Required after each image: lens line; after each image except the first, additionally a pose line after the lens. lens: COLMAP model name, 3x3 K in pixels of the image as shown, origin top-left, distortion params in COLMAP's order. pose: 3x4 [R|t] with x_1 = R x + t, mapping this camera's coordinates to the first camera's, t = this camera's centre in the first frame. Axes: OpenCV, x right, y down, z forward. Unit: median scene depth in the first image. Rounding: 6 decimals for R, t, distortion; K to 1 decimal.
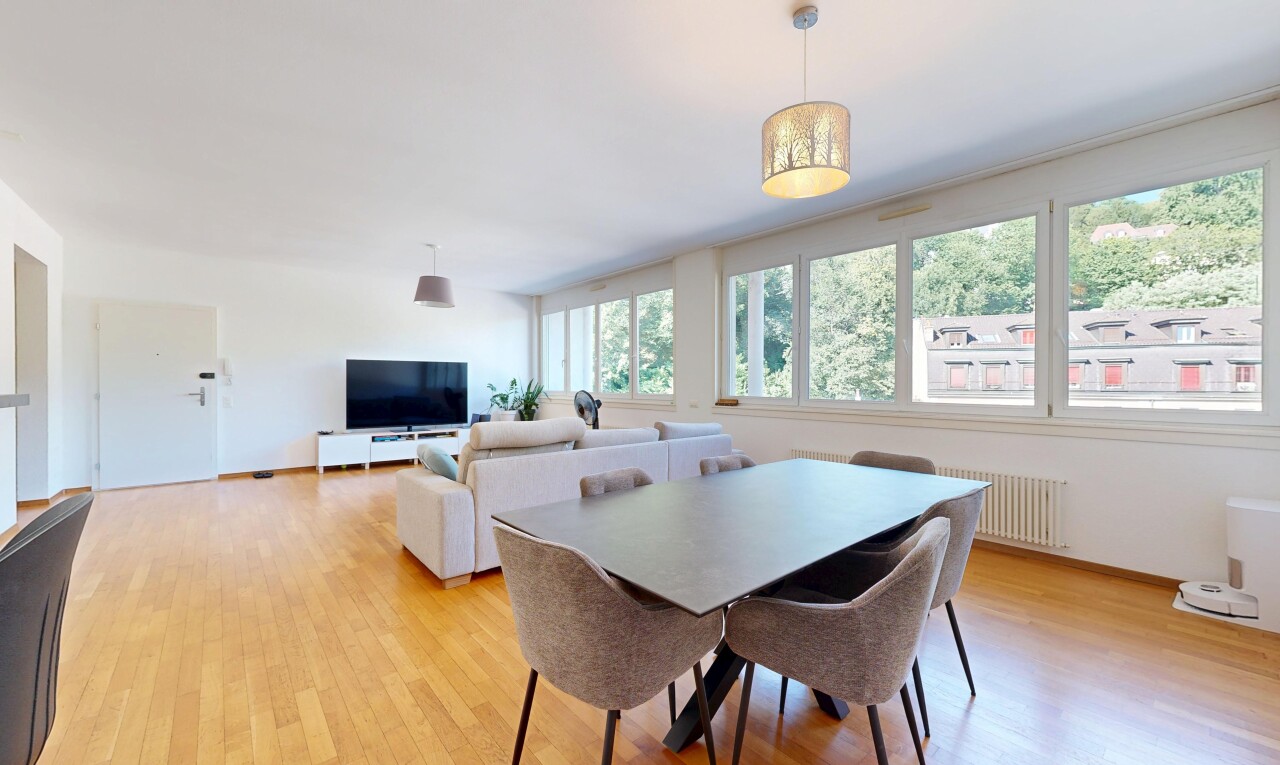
lens RADIAL K [[499.7, 0, 636.2], [0, 499.7, 382.7], [0, 0, 1]] dist [-0.000874, -0.000082]
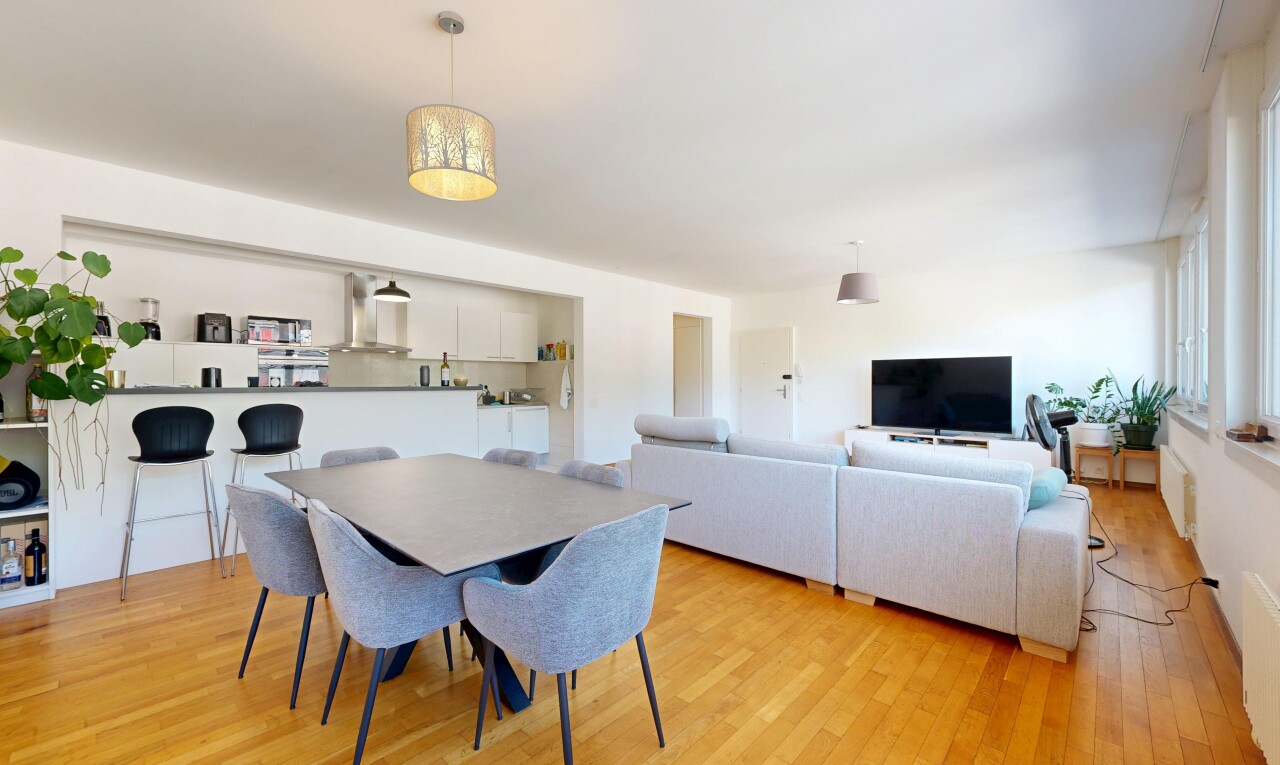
lens RADIAL K [[499.7, 0, 636.5], [0, 499.7, 382.4], [0, 0, 1]] dist [-0.000874, -0.000082]
pose [[0.106888, 0.000719, -0.994271, 0.426220], [0.001472, 0.999999, 0.000881, -0.000778], [0.994270, -0.001558, 0.106886, 0.381238]]
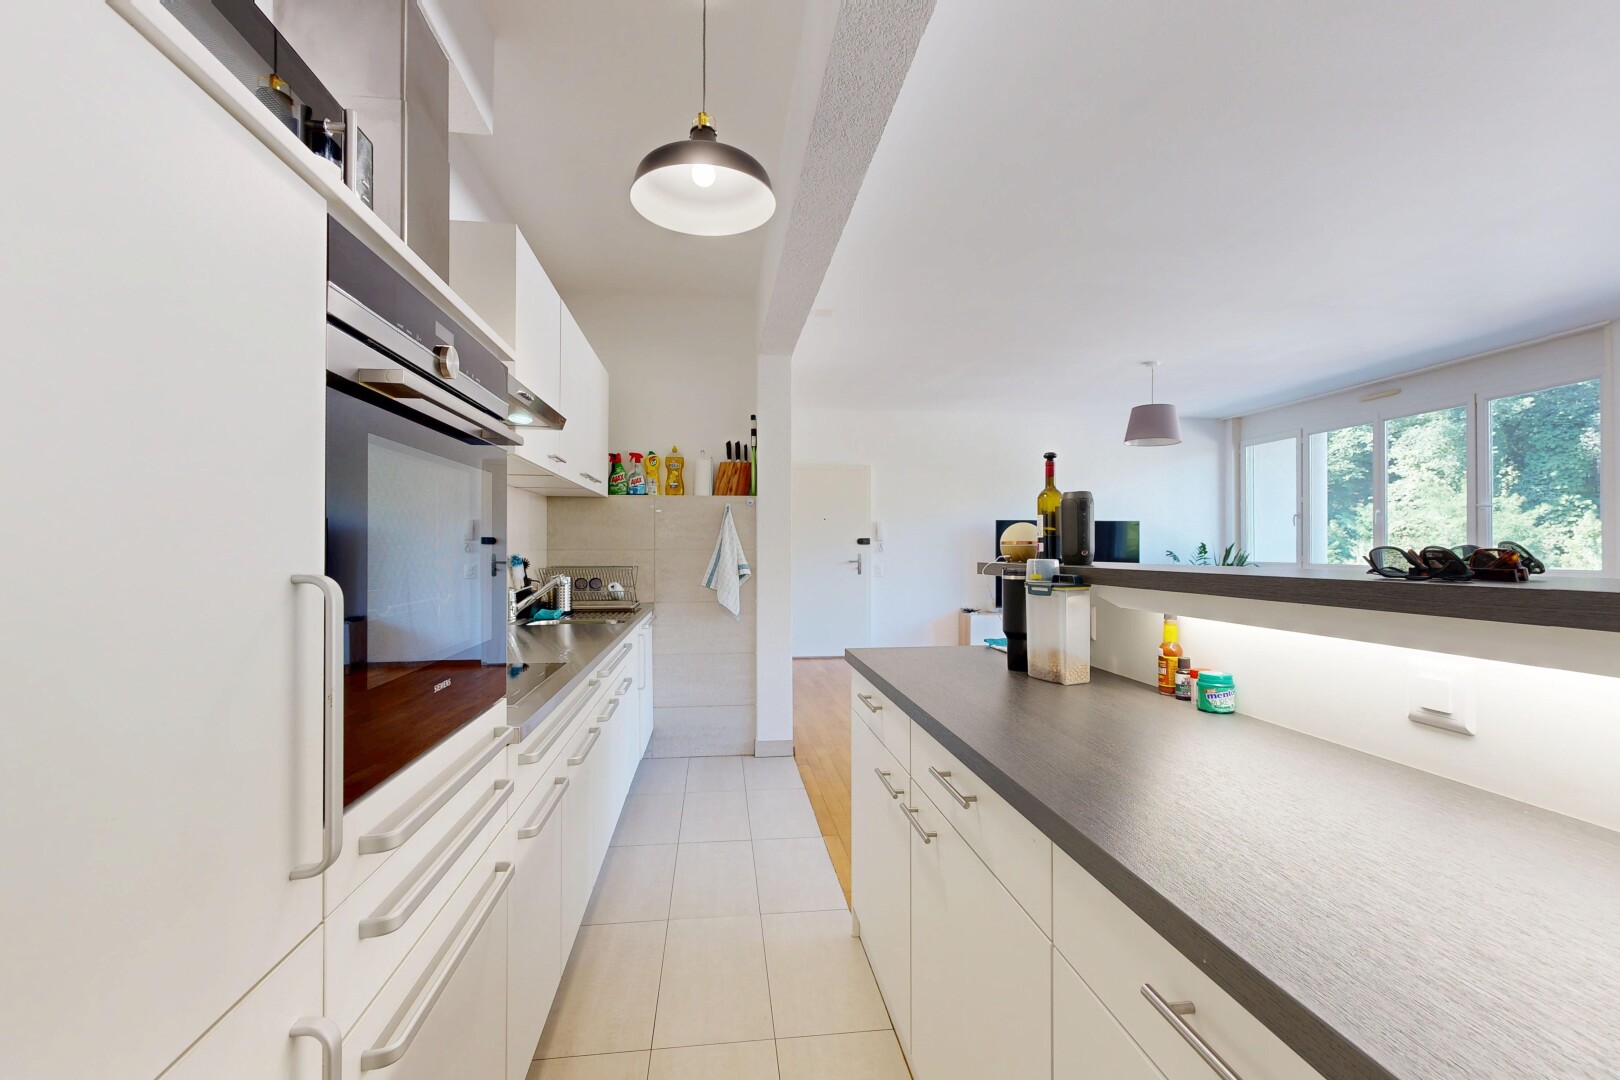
lens RADIAL K [[703.3, 0, 815.0], [0, 703.3, 544.6], [0, 0, 1]] dist [0.001732, 0.000162]
pose [[0.847979, -0.003296, -0.530019, -0.226287], [0.000152, 0.999982, -0.005976, -0.000652], [0.530030, 0.004988, 0.847965, -0.114700]]
